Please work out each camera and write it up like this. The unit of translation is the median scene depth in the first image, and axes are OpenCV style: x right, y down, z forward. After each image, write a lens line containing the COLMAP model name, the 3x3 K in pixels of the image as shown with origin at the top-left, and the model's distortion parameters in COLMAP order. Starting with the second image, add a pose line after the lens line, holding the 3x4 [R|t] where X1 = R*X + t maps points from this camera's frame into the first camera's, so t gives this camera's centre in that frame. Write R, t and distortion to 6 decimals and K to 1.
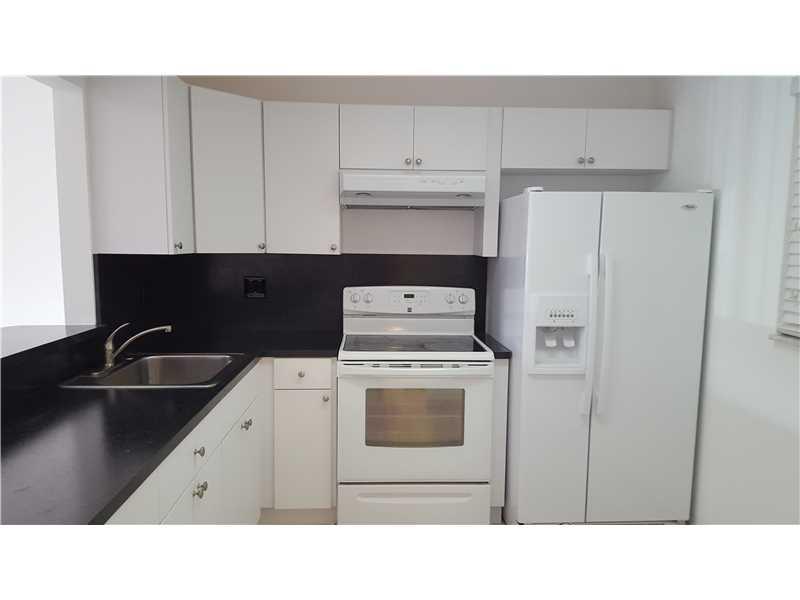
lens RADIAL K [[585.4, 0, 395.3], [0, 585.4, 316.3], [0, 0, 1]] dist [0.142828, -0.271655]
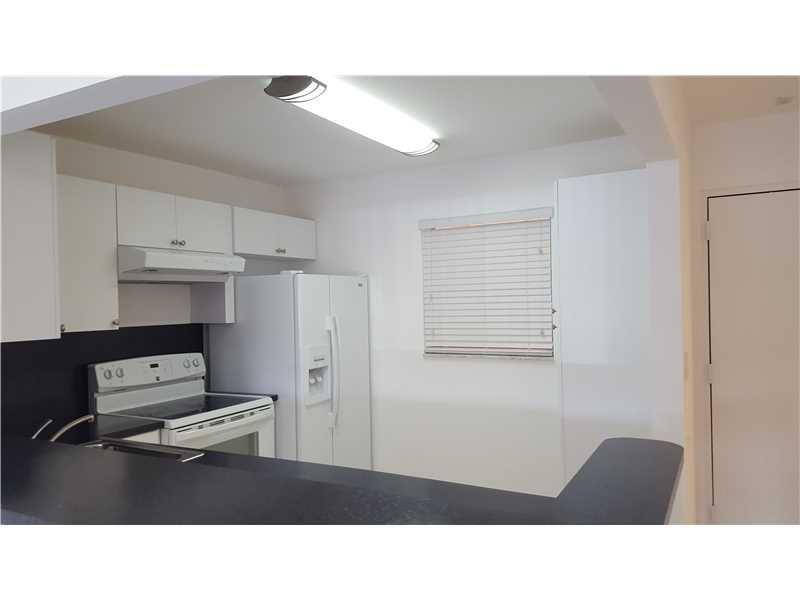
lens RADIAL K [[585.4, 0, 395.3], [0, 585.4, 316.3], [0, 0, 1]] dist [0.142828, -0.271655]
pose [[0.518970, -0.045990, 0.853555, -0.742189], [0.141583, 0.989384, -0.032776, -0.029752], [-0.842986, 0.137859, 0.519972, 0.089734]]
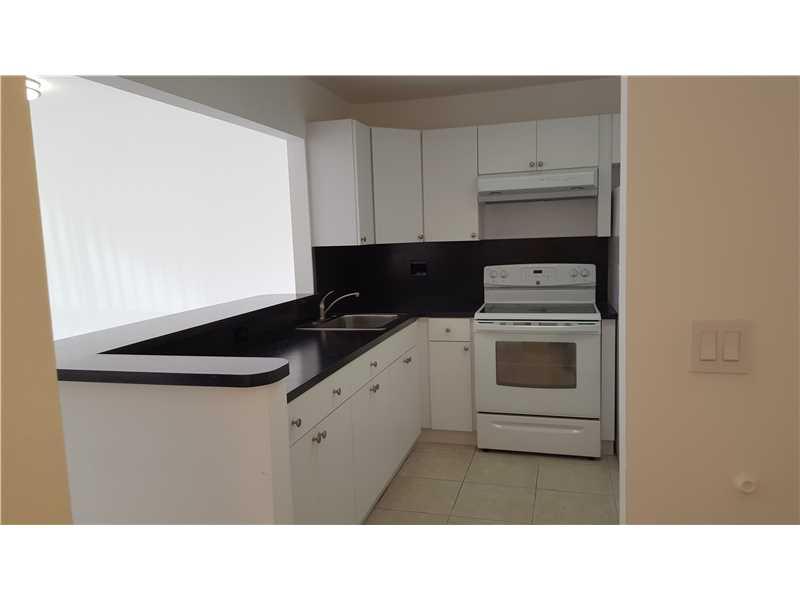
lens RADIAL K [[585.4, 0, 395.3], [0, 585.4, 316.3], [0, 0, 1]] dist [0.142828, -0.271655]
pose [[0.950948, -0.001313, -0.309348, 0.139498], [0.005702, 0.999896, 0.013284, 0.046796], [0.309298, -0.014396, 0.950856, -0.316164]]
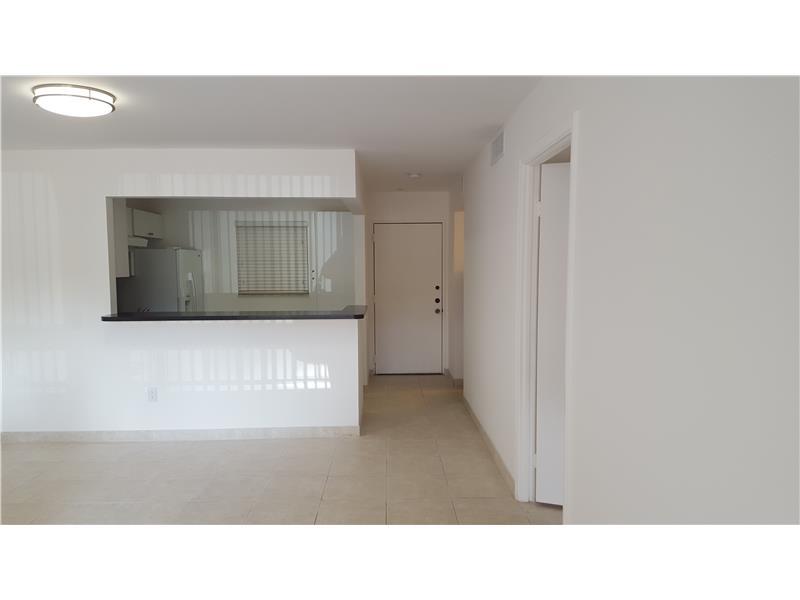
lens RADIAL K [[585.4, 0, 395.3], [0, 585.4, 316.3], [0, 0, 1]] dist [0.142828, -0.271655]
pose [[0.025537, -0.093356, 0.995305, -2.092448], [0.134004, 0.986964, 0.089136, -0.022318], [-0.990652, 0.131098, 0.037714, 0.001641]]
